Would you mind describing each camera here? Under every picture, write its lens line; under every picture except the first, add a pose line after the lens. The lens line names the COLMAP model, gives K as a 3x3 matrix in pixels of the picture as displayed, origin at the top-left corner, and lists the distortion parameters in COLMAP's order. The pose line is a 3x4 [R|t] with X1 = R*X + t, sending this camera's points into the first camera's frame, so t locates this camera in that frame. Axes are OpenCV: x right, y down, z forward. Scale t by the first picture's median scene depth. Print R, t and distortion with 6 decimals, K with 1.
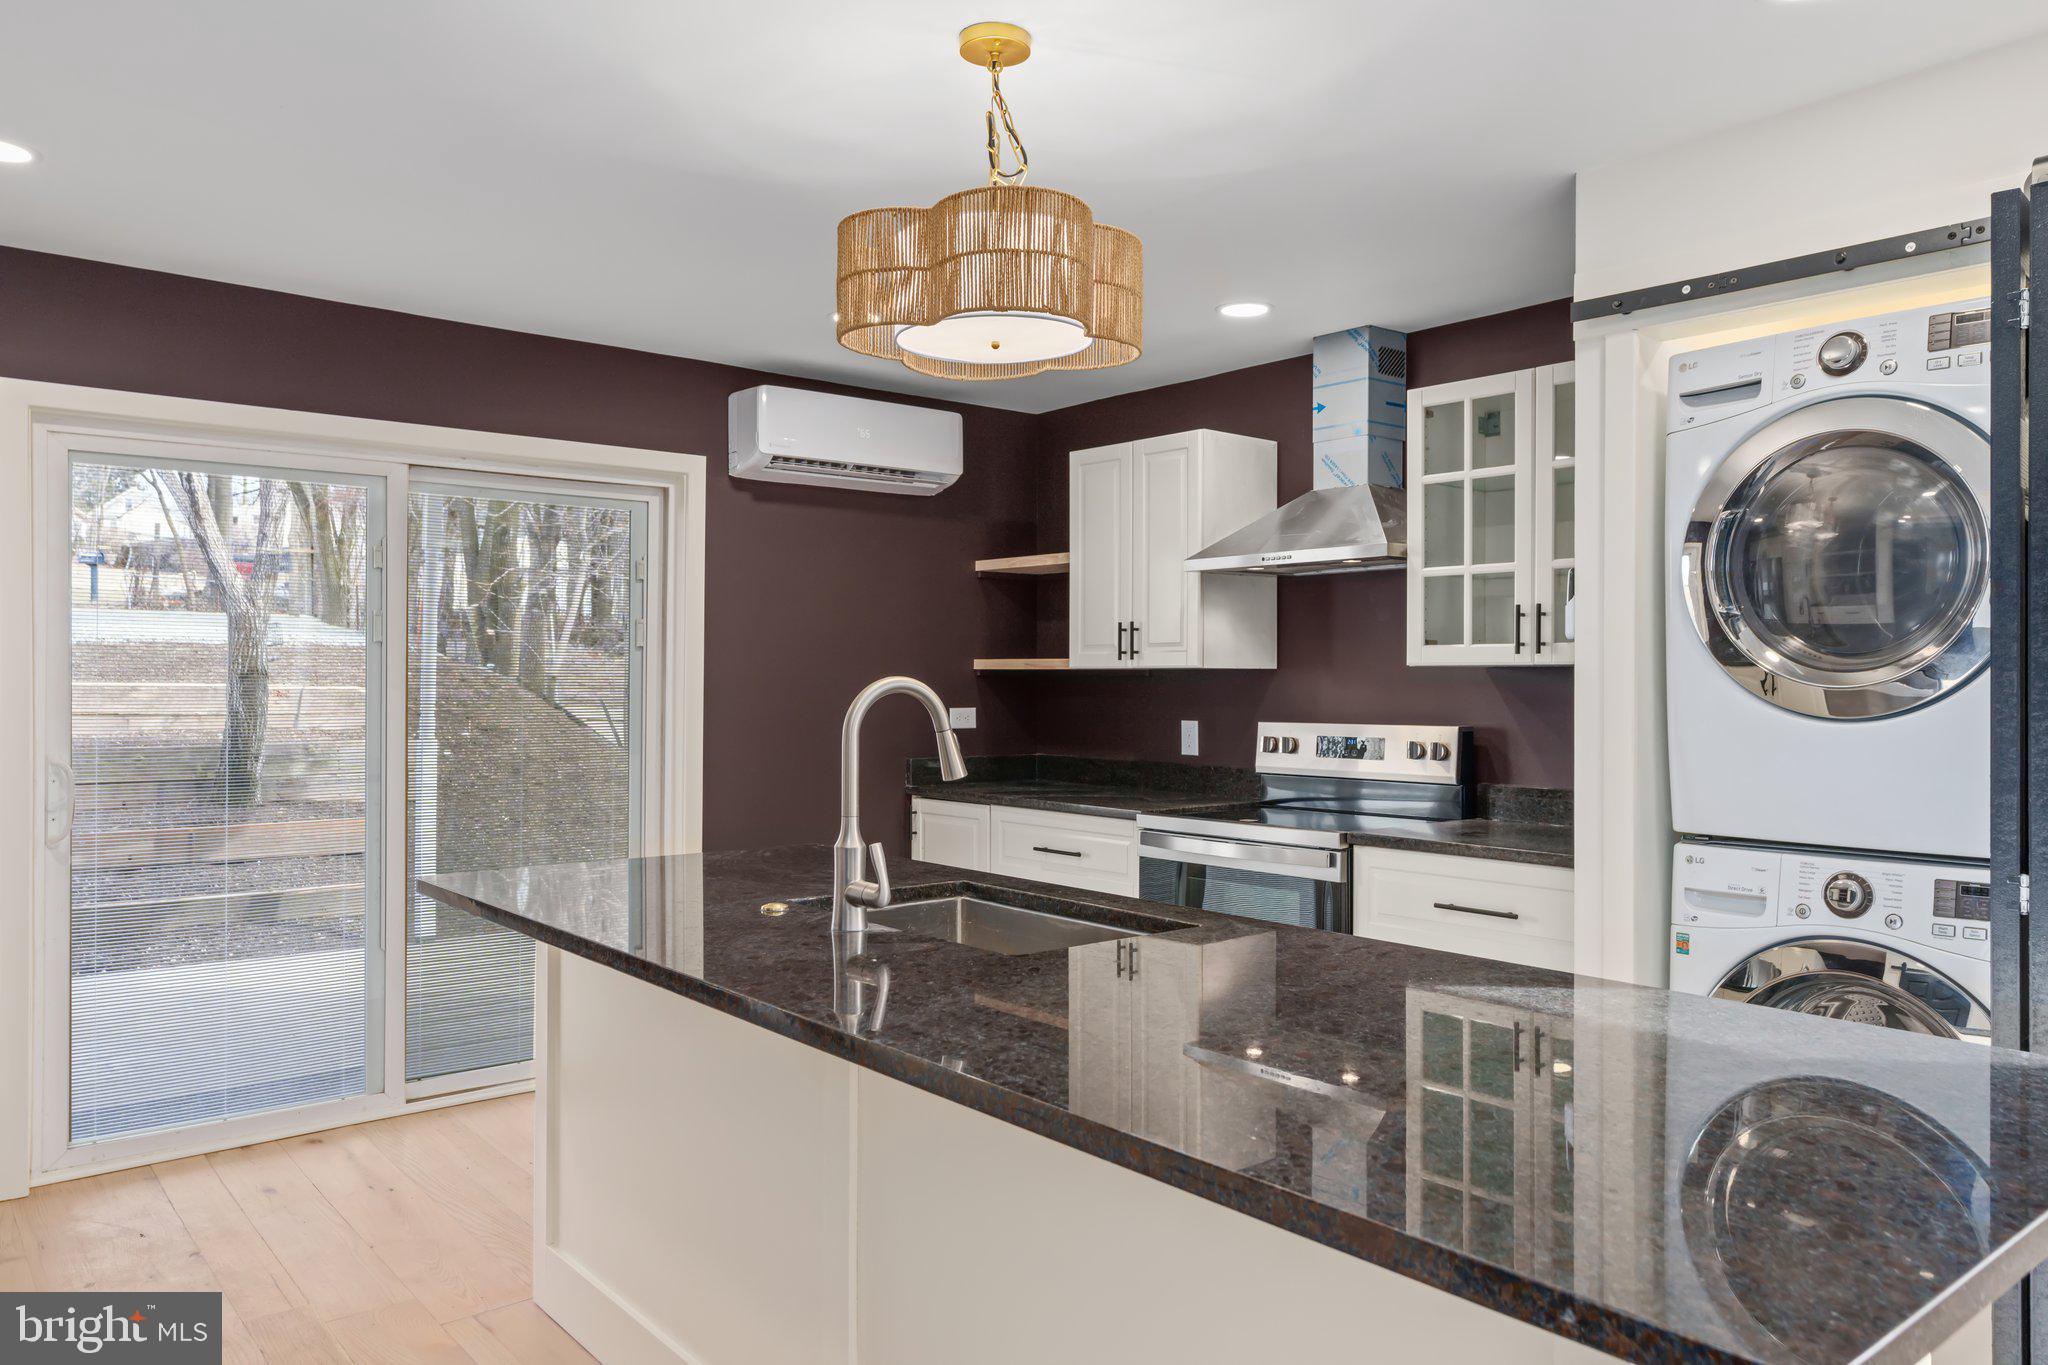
lens RADIAL K [[1408.0, 0, 1030.9], [0, 1408.0, 677.5], [0, 0, 1]] dist [-0.001392, -0.005245]
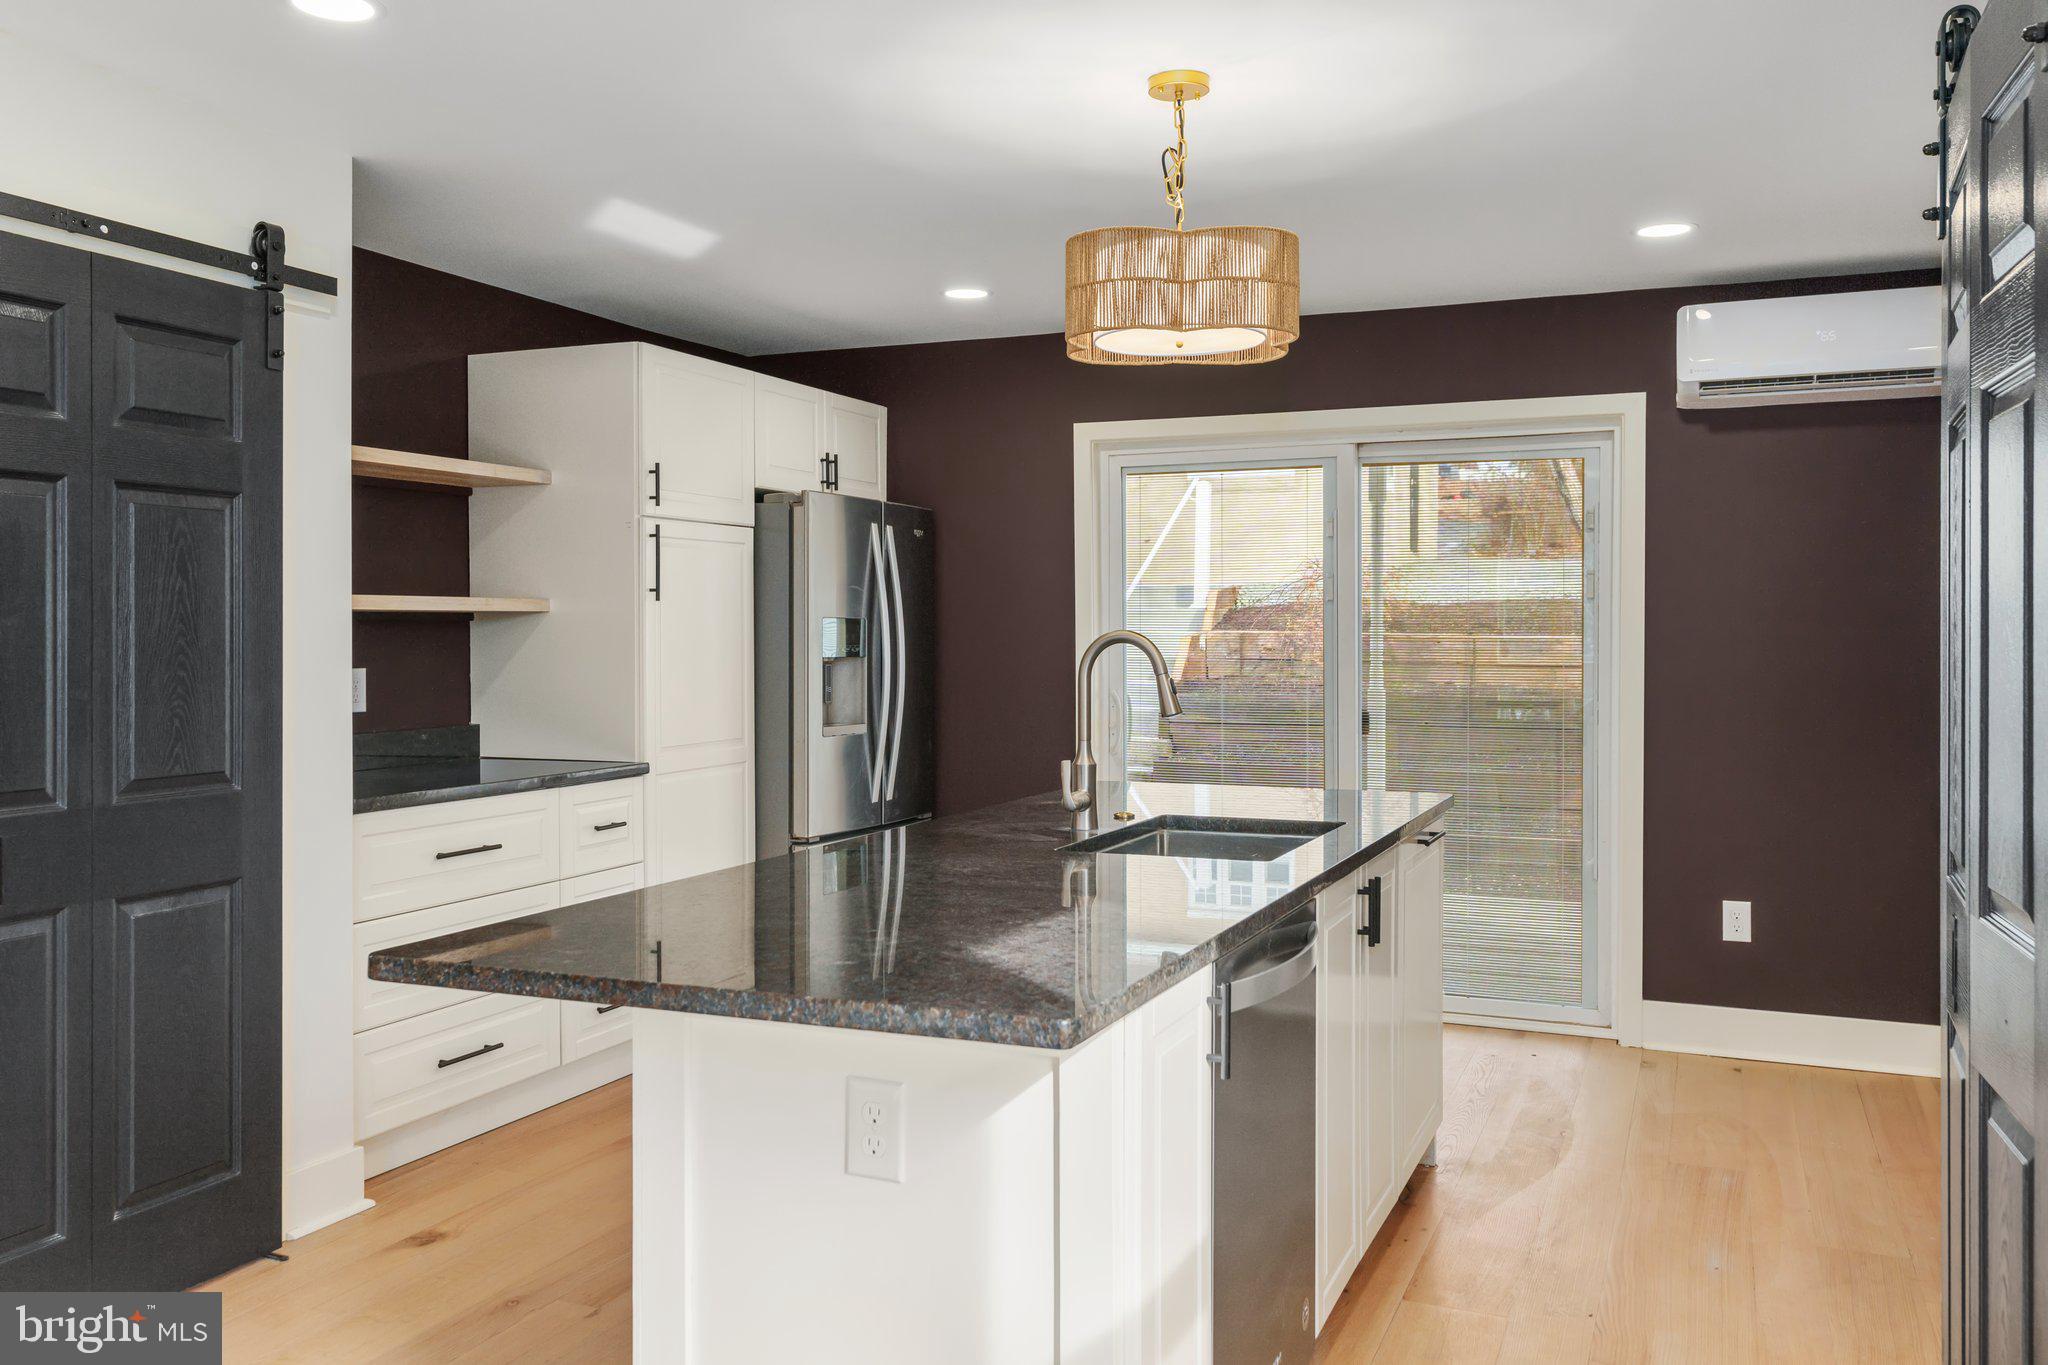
lens RADIAL K [[1672.3, 0, 993.5], [0, 1672.3, 647.1], [0, 0, 1]] dist [0.004936, 0.002352]
pose [[0.447620, 0.004827, -0.894211, 0.569021], [0.004427, 0.999961, 0.007614, 0.001116], [0.894213, -0.007367, 0.447582, 0.118012]]
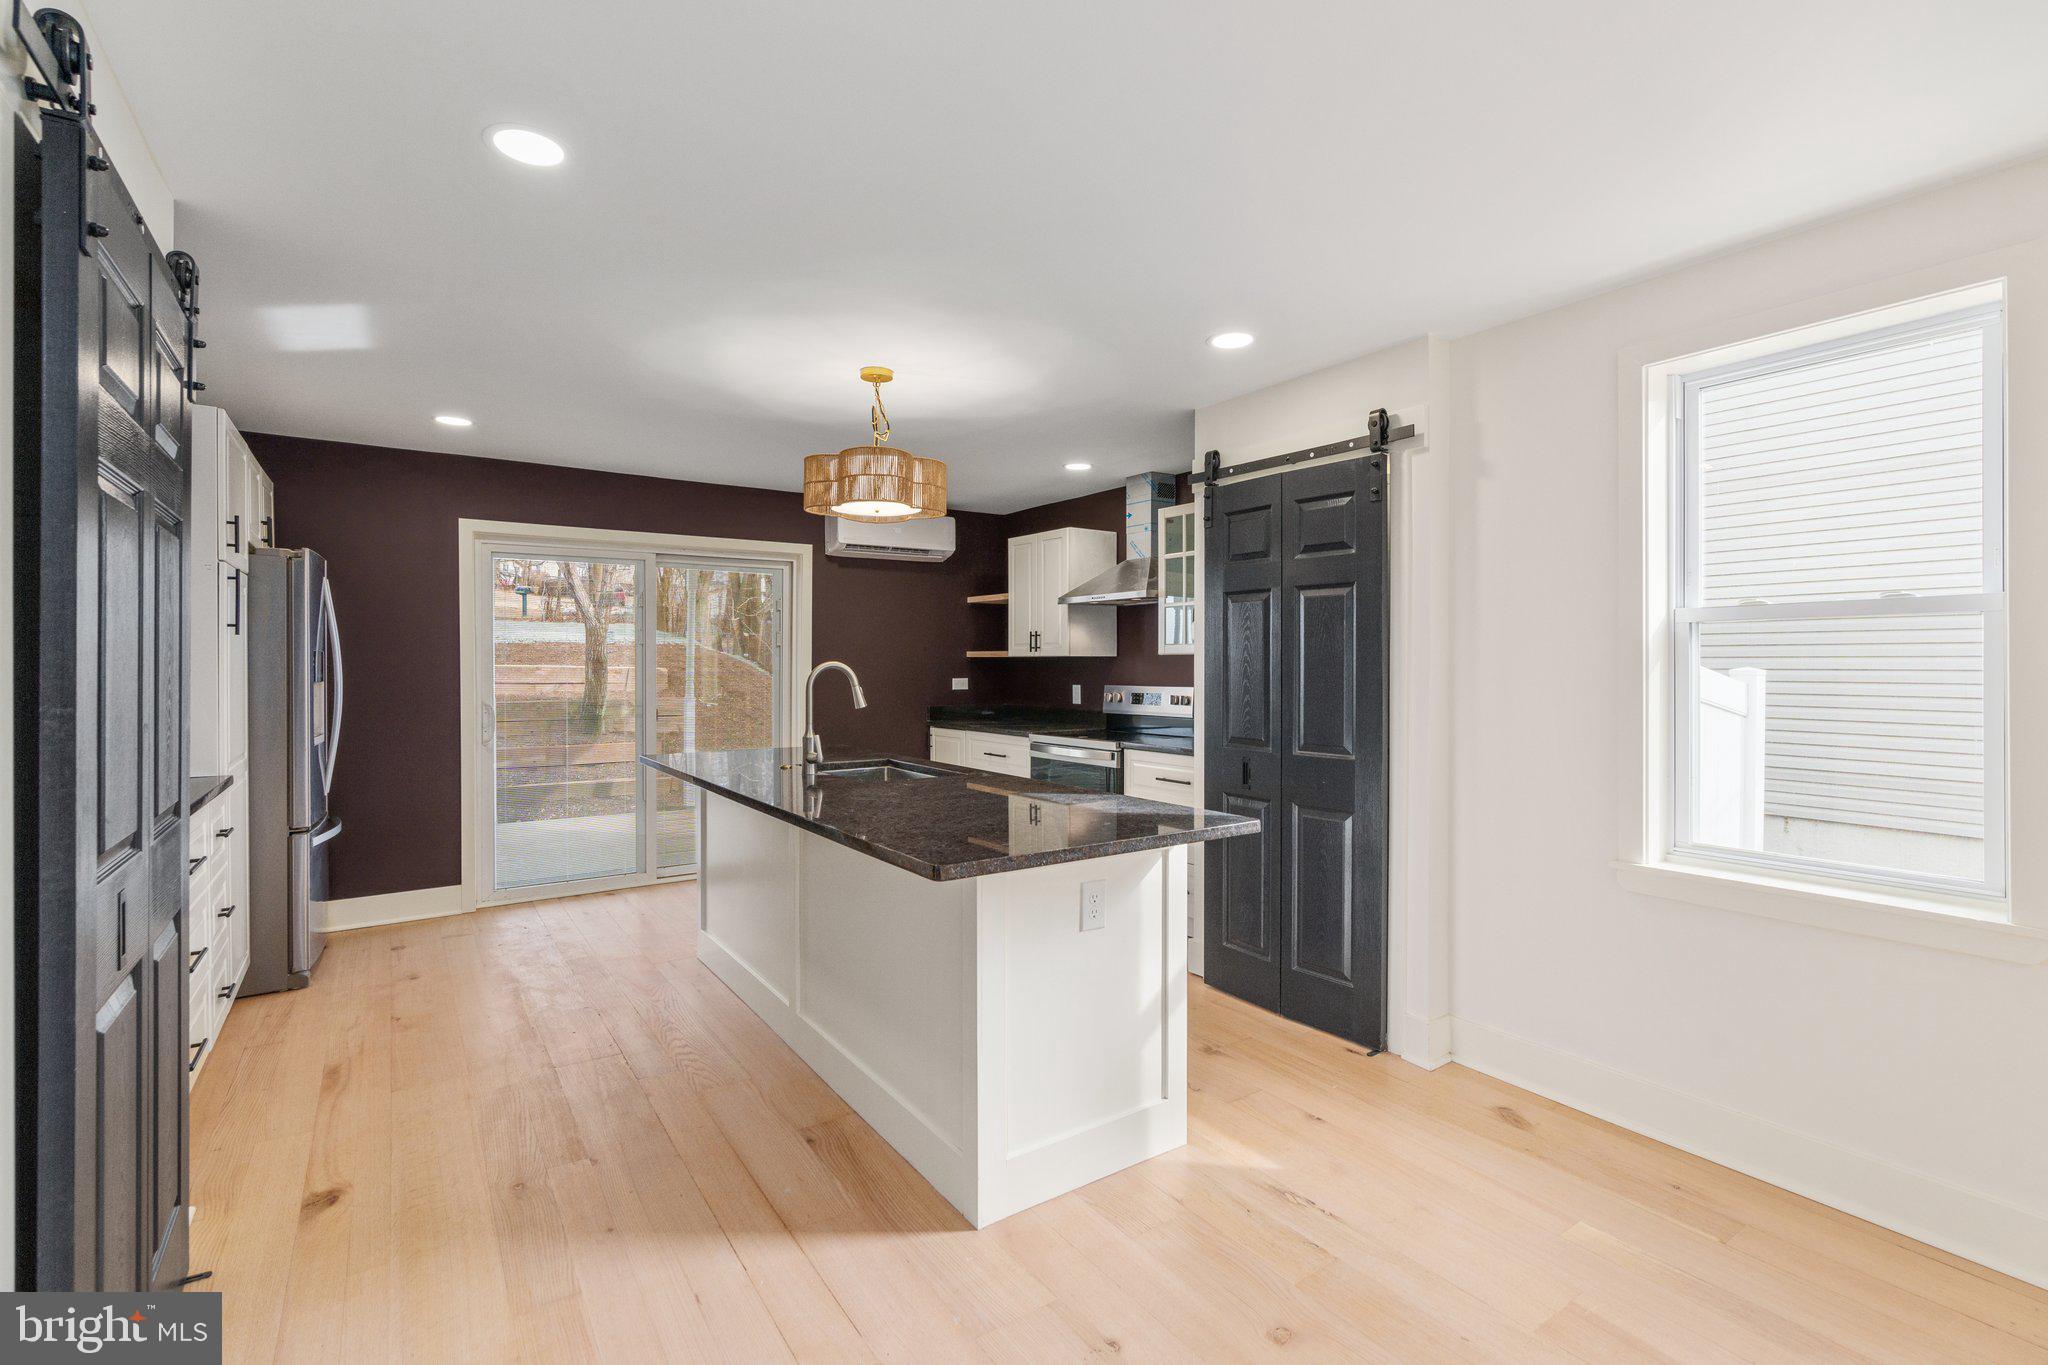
lens RADIAL K [[928.5, 0, 1025.8], [0, 928.5, 670.0], [0, 0, 1]] dist [-0.009751, 0.004084]
pose [[0.995565, -0.001631, -0.094063, 0.171479], [0.002548, 0.999950, 0.009622, -0.000322], [0.094042, -0.009819, 0.995520, -0.214301]]
